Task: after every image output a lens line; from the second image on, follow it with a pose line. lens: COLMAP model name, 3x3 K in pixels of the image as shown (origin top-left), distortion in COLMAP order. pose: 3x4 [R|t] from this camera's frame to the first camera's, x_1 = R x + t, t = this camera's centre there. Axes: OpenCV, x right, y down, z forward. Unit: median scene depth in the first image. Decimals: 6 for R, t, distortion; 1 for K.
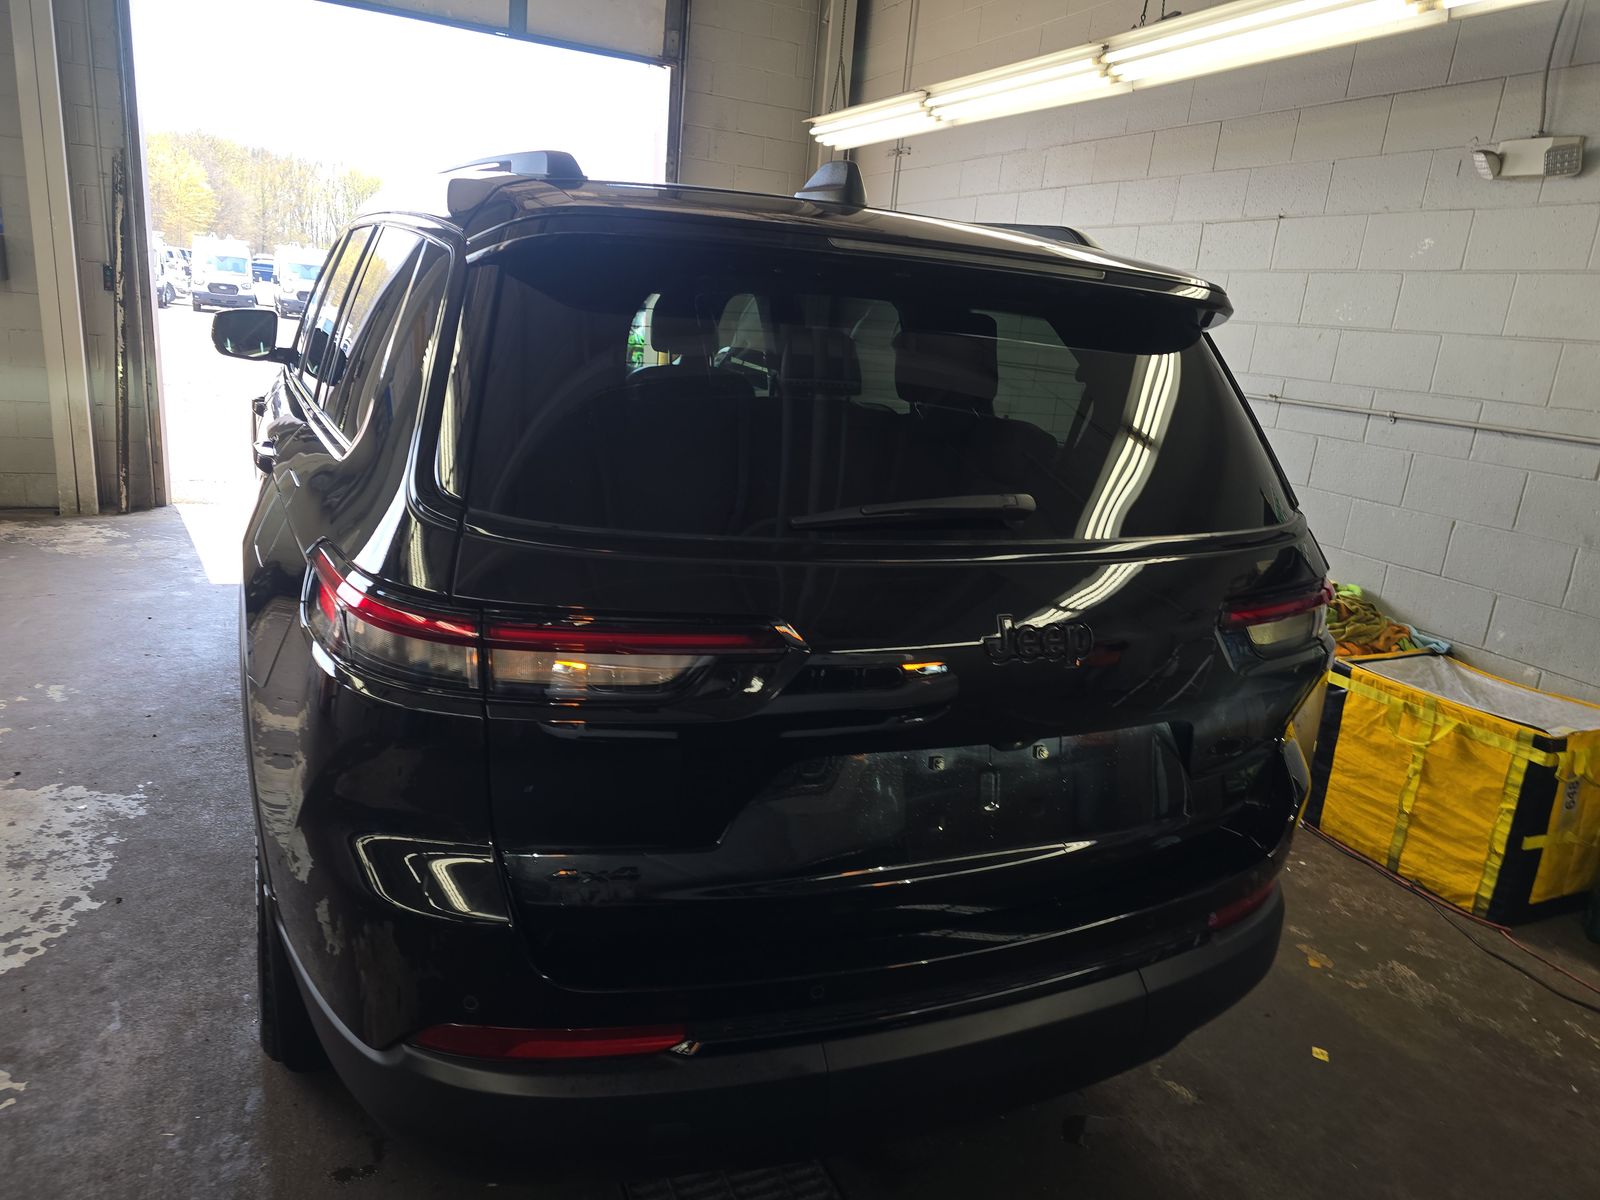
lens RADIAL K [[1074.7, 0, 792.7], [0, 1074.7, 596.6], [0, 0, 1]] dist [0.040115, -0.026737]
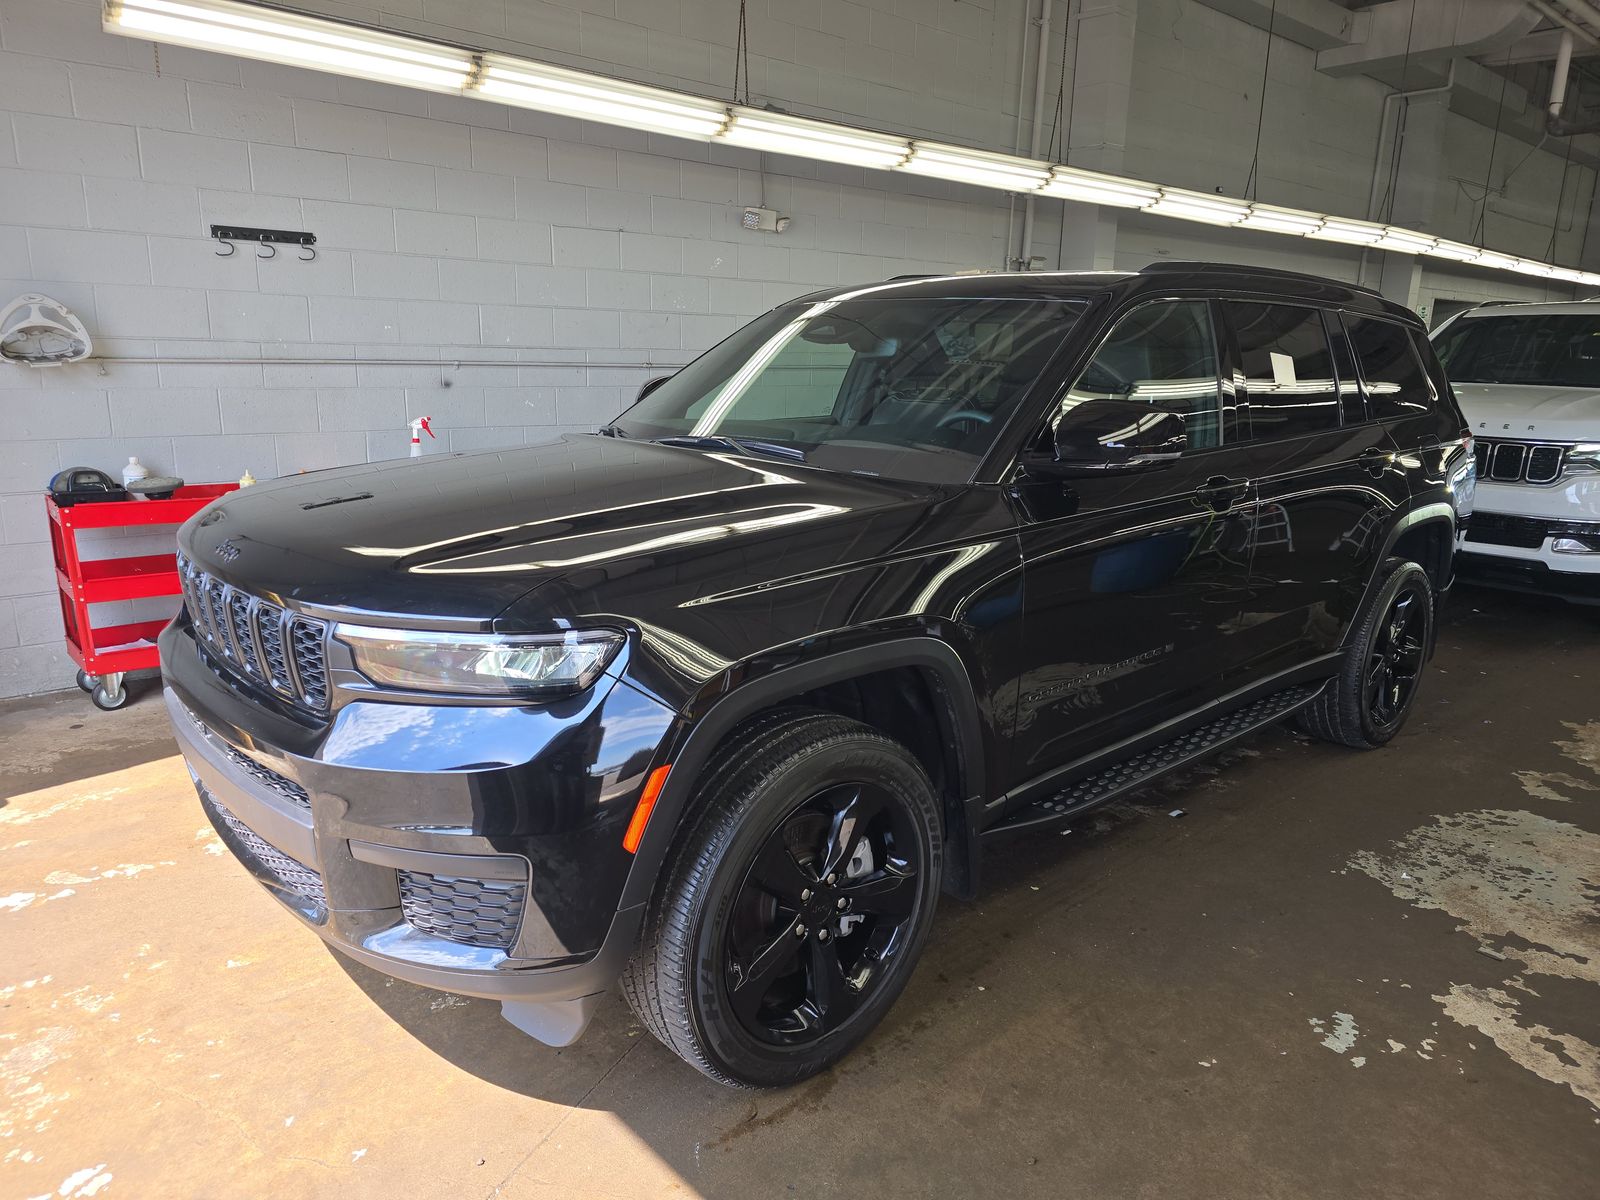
lens RADIAL K [[1074.7, 0, 792.7], [0, 1074.7, 596.6], [0, 0, 1]] dist [0.040115, -0.026737]
pose [[-0.290769, -0.305330, 0.906768, -1.386476], [0.202763, 0.906526, 0.370268, -0.564579], [-0.935062, 0.291522, -0.201680, 1.737851]]
